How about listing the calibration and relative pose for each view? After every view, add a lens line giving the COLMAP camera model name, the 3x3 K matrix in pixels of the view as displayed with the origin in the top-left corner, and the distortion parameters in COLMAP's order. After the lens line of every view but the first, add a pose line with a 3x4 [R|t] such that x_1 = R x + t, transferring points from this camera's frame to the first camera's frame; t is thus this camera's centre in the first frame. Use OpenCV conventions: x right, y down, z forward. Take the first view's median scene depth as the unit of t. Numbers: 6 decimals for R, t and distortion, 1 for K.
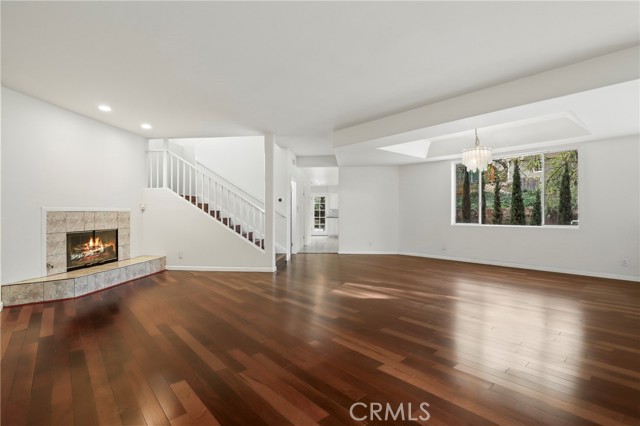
lens RADIAL K [[309.9, 0, 325.2], [0, 309.9, 209.6], [0, 0, 1]] dist [0.004435, 0.000548]
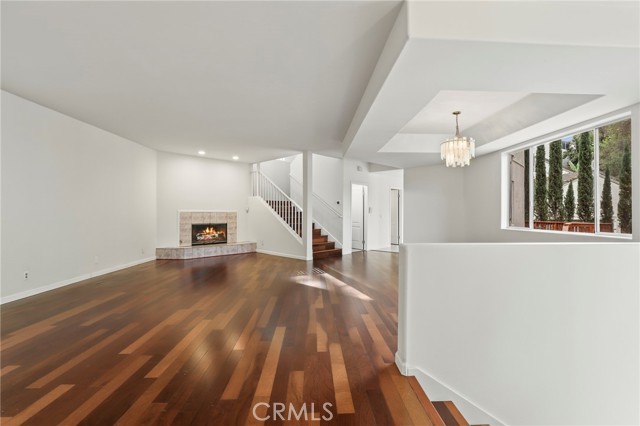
lens RADIAL K [[295.0, 0, 324.1], [0, 295.0, 211.4], [0, 0, 1]] dist [-0.021301, -0.000397]
pose [[0.787931, -0.000833, -0.615762, 0.715857], [0.003512, 0.999989, 0.003142, -0.002047], [0.615753, -0.004638, 0.787926, 0.111718]]
